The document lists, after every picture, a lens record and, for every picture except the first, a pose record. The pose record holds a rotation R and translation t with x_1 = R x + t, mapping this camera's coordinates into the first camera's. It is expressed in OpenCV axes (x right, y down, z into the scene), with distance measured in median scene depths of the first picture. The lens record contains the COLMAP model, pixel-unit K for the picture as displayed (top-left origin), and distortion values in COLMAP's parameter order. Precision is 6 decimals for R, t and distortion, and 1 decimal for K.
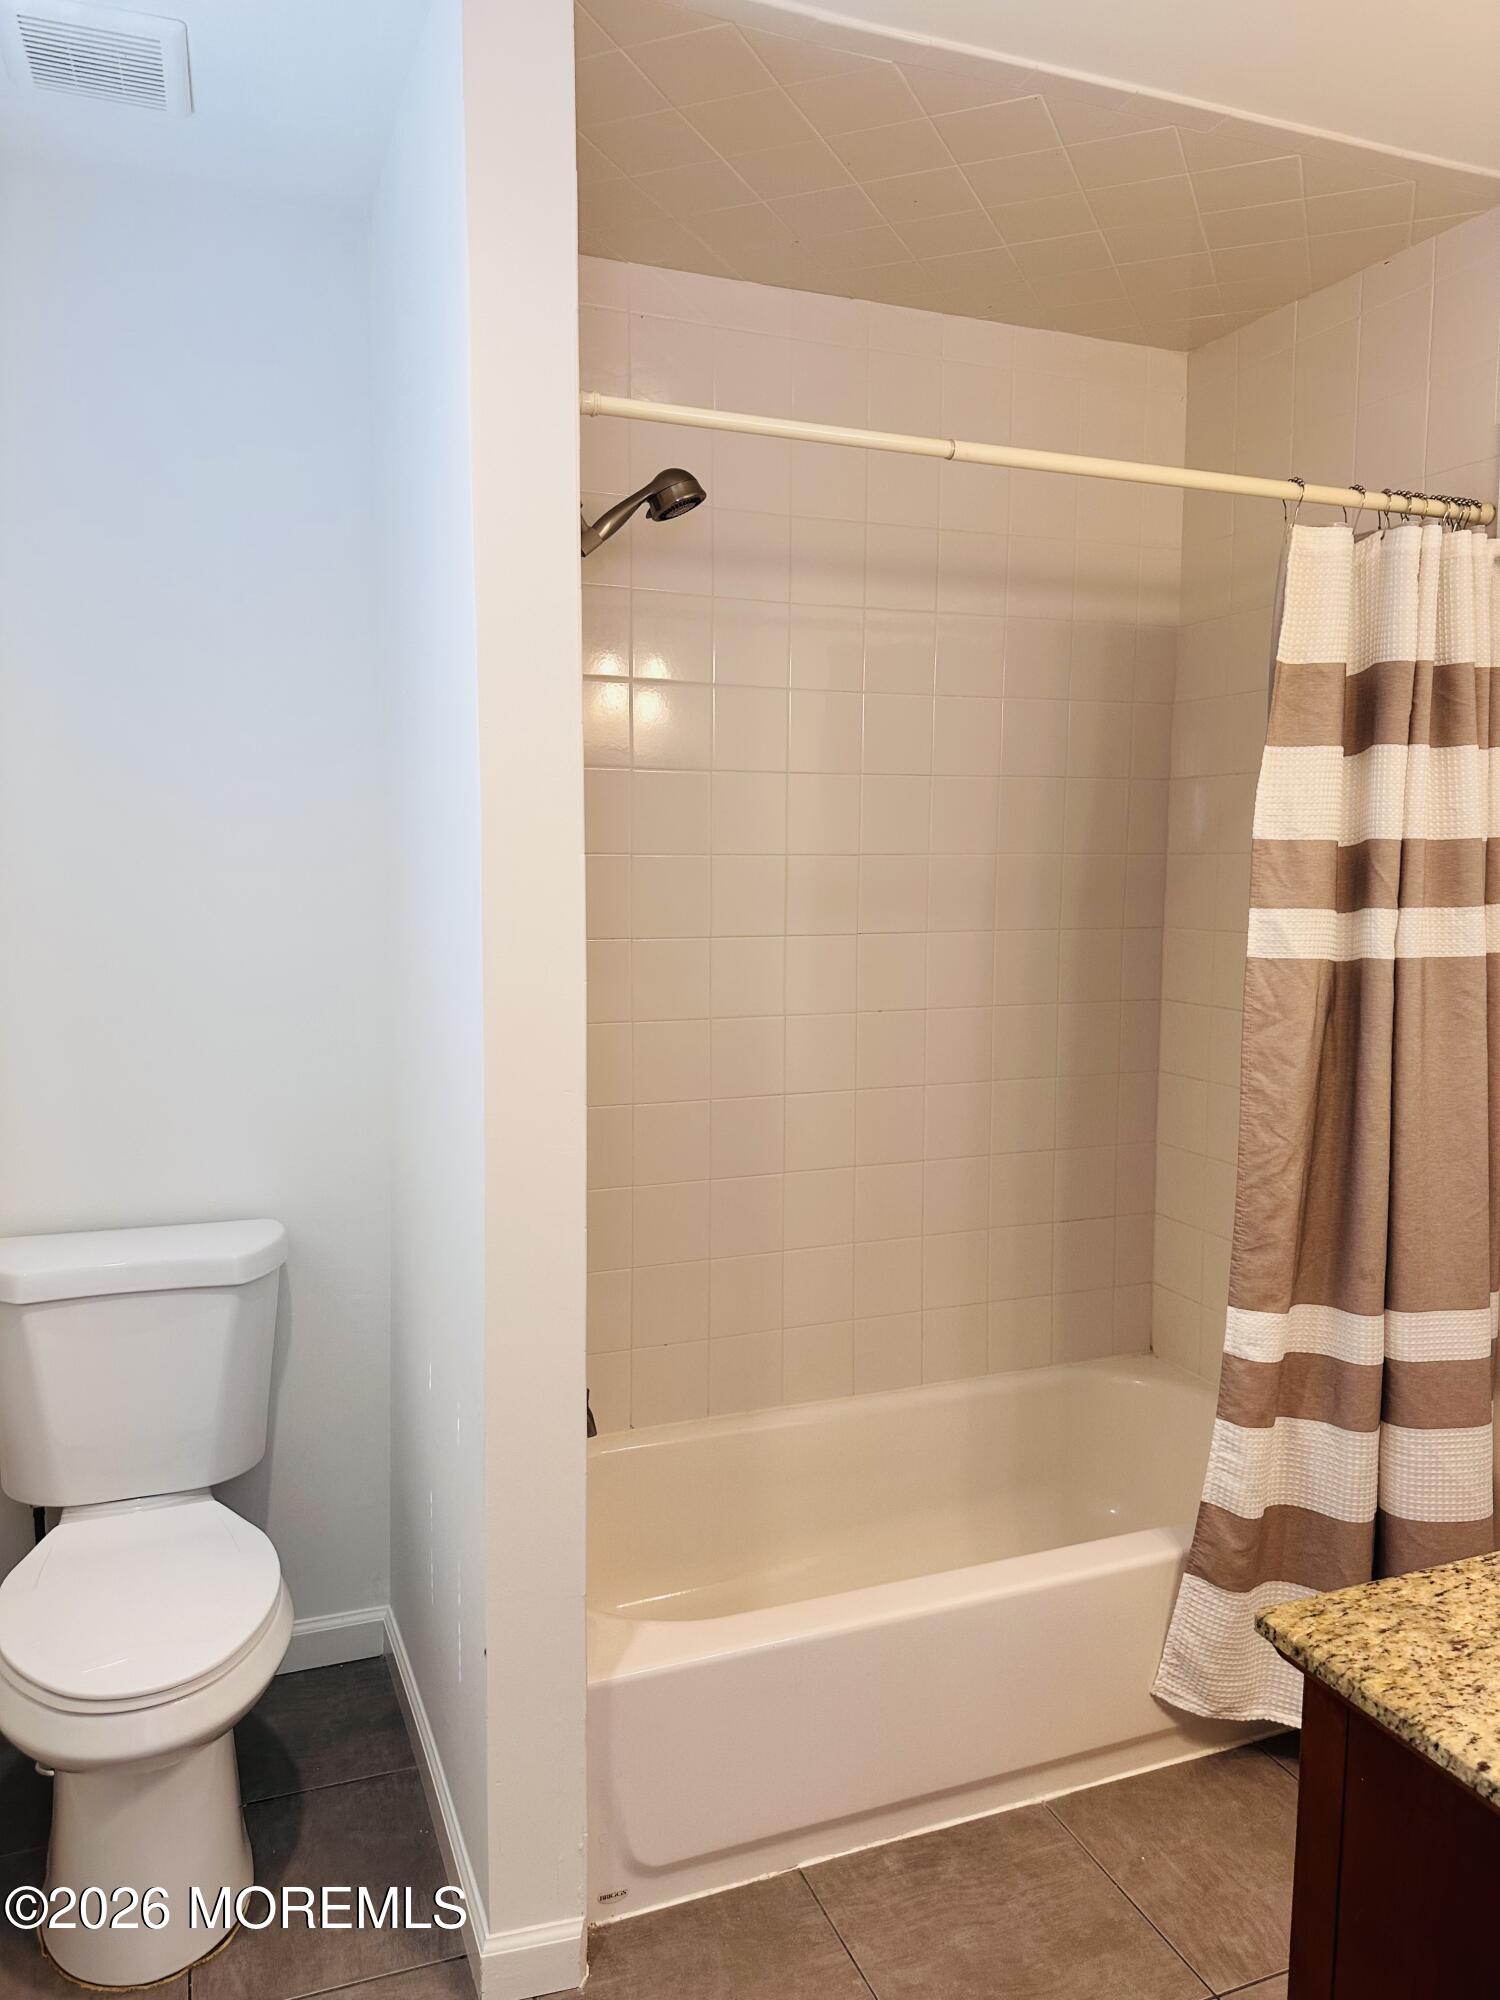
lens RADIAL K [[1389.6, 0, 750.0], [0, 1389.6, 1000.0], [0, 0, 1]] dist [0.032534, -0.040658]
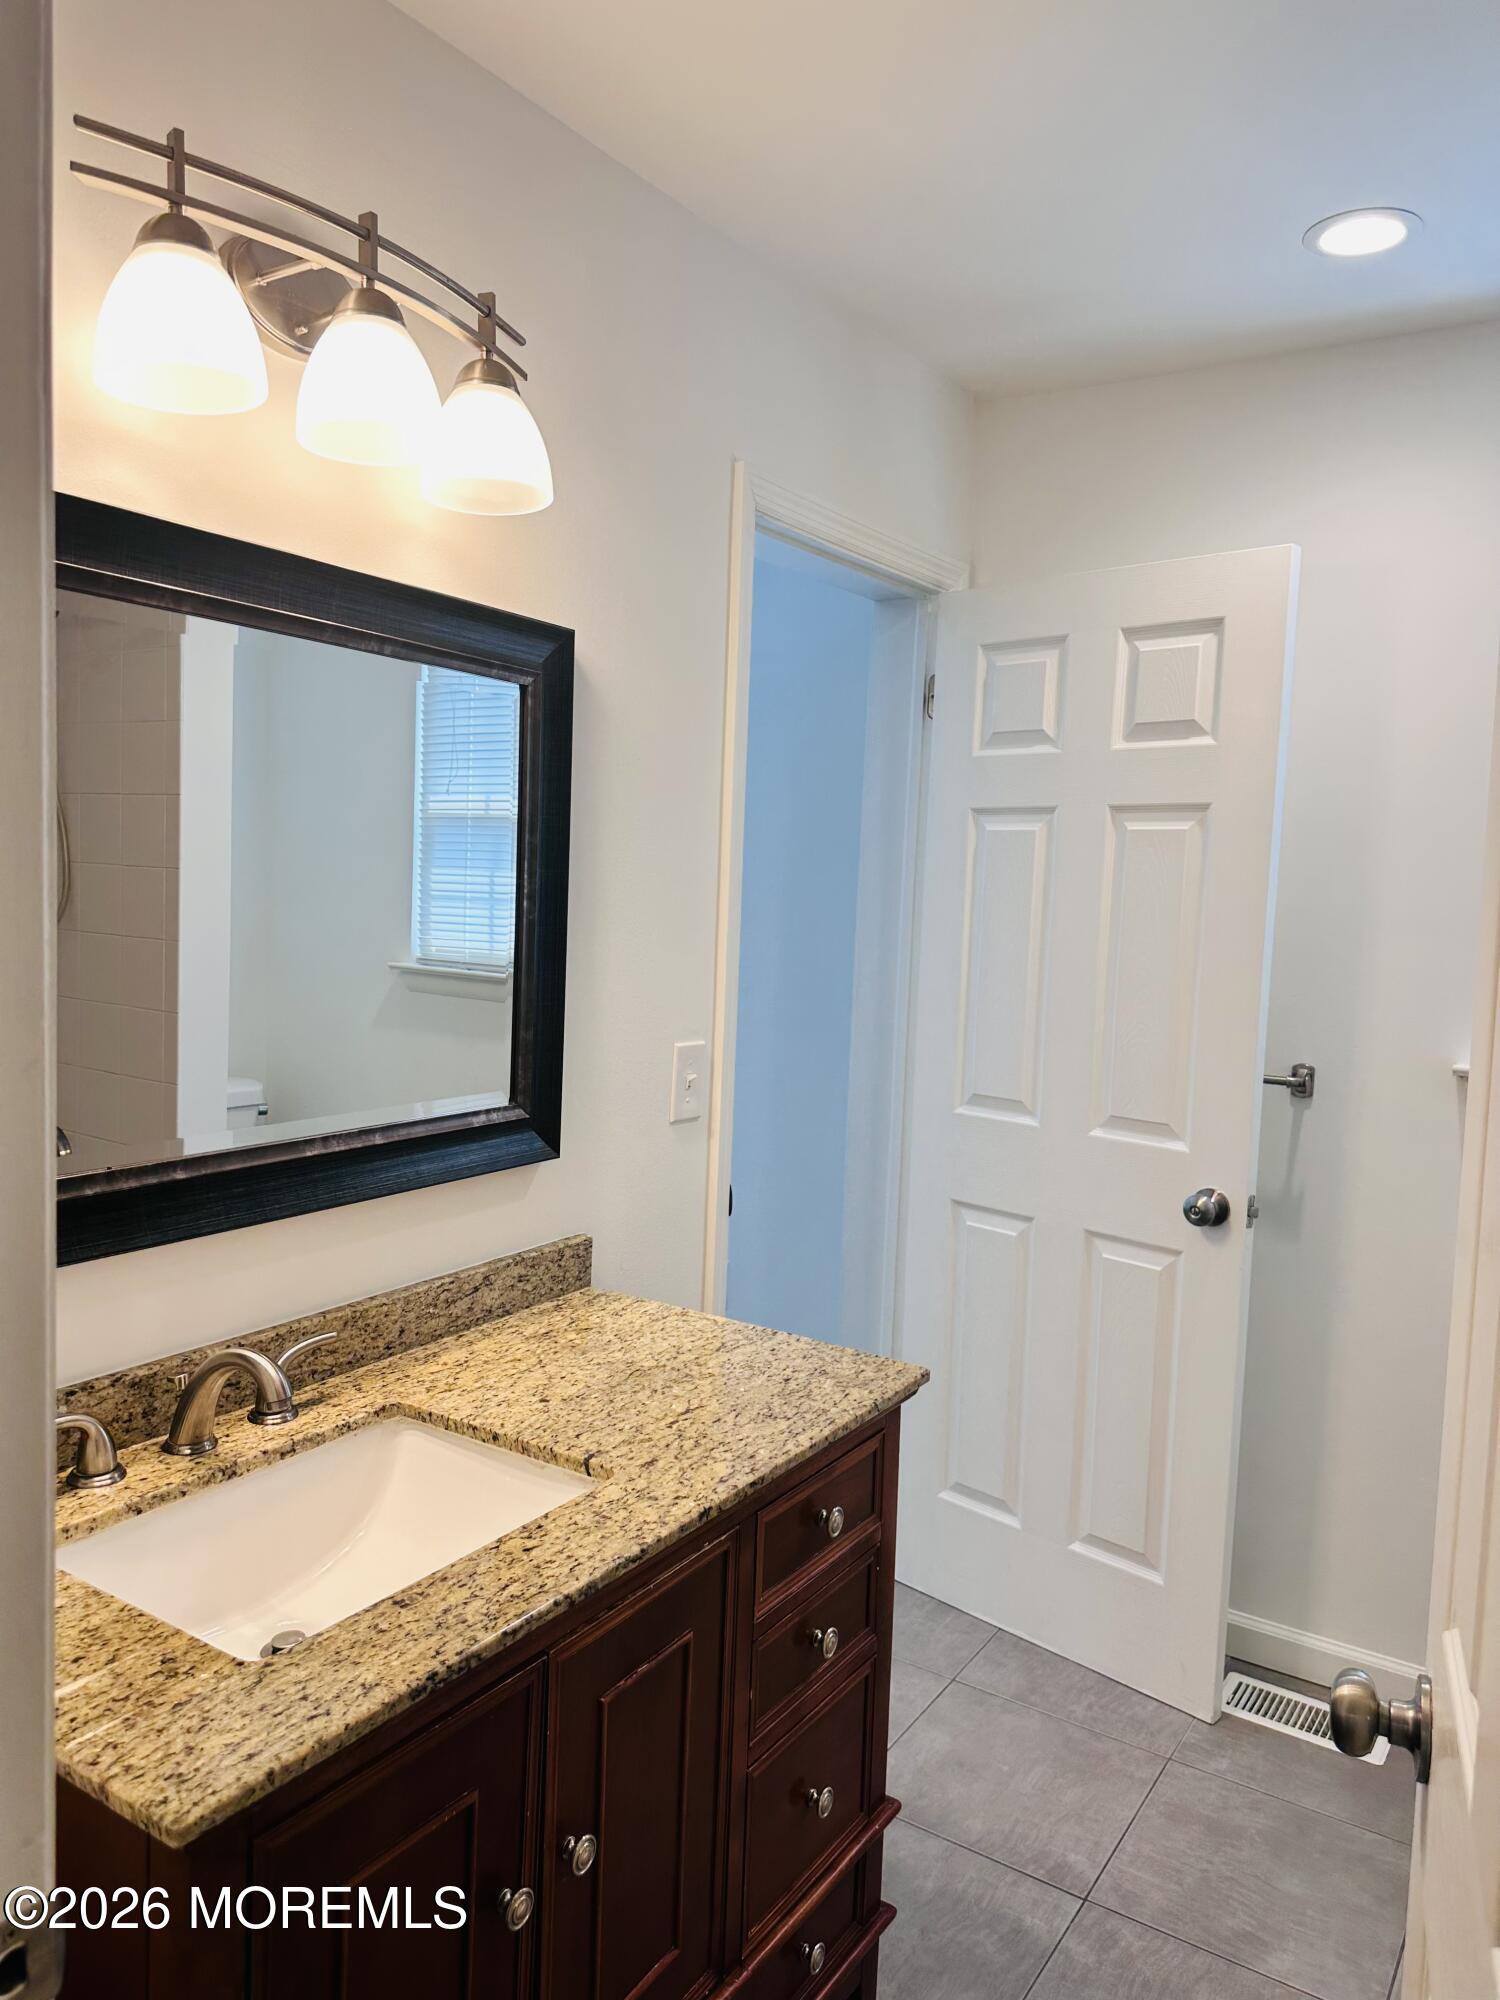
lens RADIAL K [[1389.1, 0, 777.7], [0, 1389.1, 999.6], [0, 0, 1]] dist [0.134824, -0.214462]
pose [[-0.800775, 0.016618, -0.598734, 0.739536], [-0.099208, 0.982128, 0.159946, -0.116577], [0.590692, 0.187480, -0.784815, 1.050775]]
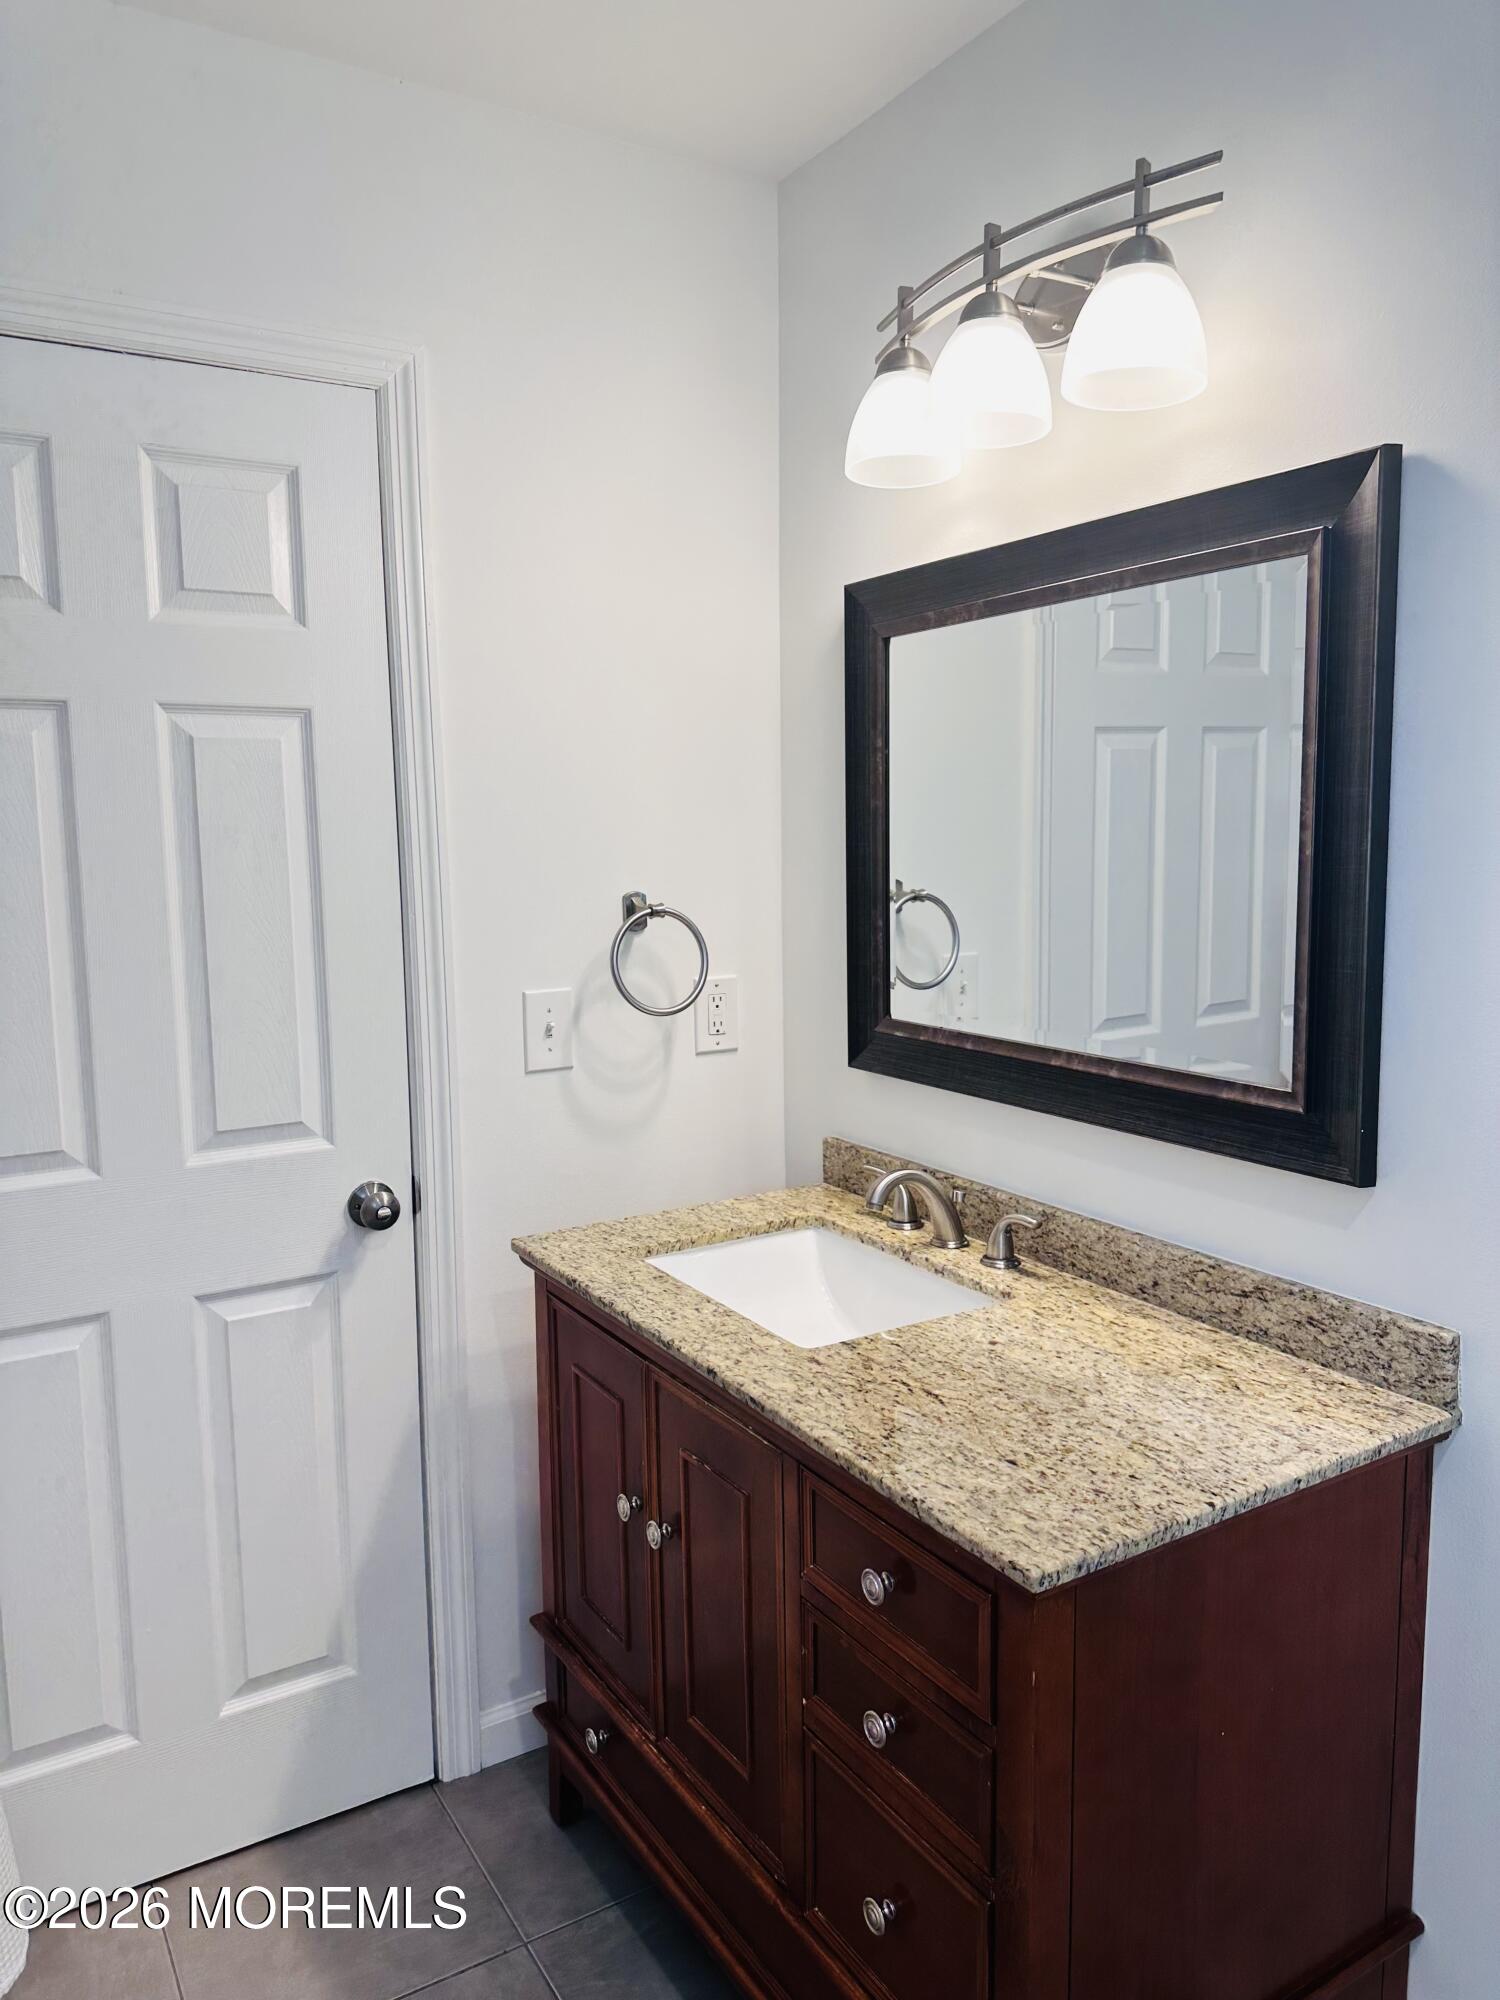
lens RADIAL K [[1420.3, 0, 690.0], [0, 1420.3, 996.7], [0, 0, 1]] dist [0.142731, -0.249601]
pose [[-0.153350, -0.121617, 0.980659, -0.292768], [0.120920, 0.982630, 0.140770, -0.079052], [-0.980746, 0.140168, -0.135981, 0.665191]]
